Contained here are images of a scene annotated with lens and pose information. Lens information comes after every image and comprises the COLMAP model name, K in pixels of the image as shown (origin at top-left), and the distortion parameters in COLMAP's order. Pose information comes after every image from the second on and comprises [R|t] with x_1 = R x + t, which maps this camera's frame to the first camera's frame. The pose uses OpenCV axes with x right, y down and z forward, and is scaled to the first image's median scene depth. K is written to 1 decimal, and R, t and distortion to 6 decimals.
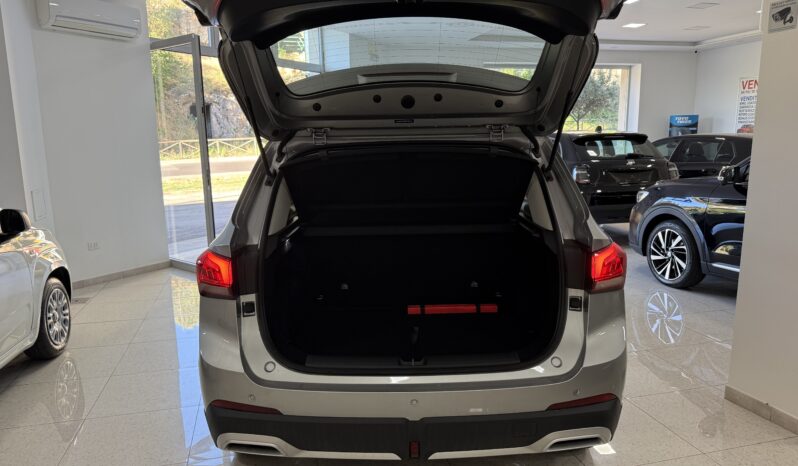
lens RADIAL K [[581.9, 0, 398.4], [0, 581.9, 257.1], [0, 0, 1]] dist [0.068862, -0.124689]
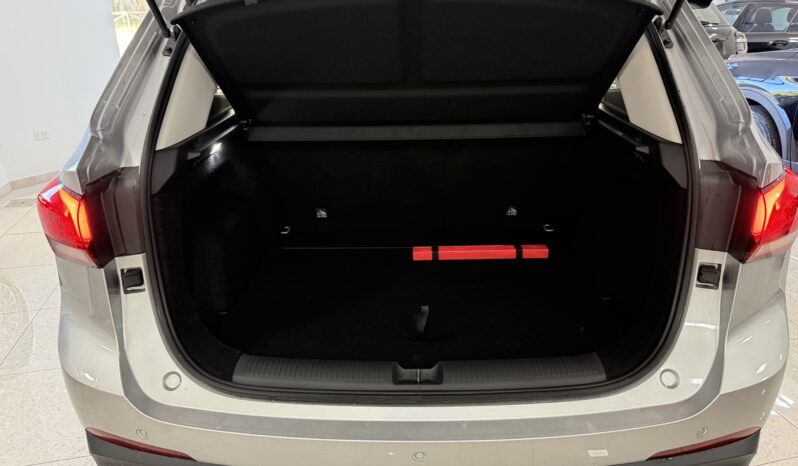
lens RADIAL K [[581.9, 0, 398.4], [0, 581.9, 257.1], [0, 0, 1]] dist [0.068862, -0.124689]
pose [[0.999827, 0.007571, -0.016975, 0.013823], [-0.004015, 0.979694, 0.200457, -0.049859], [0.018148, -0.200355, 0.979555, 0.442813]]
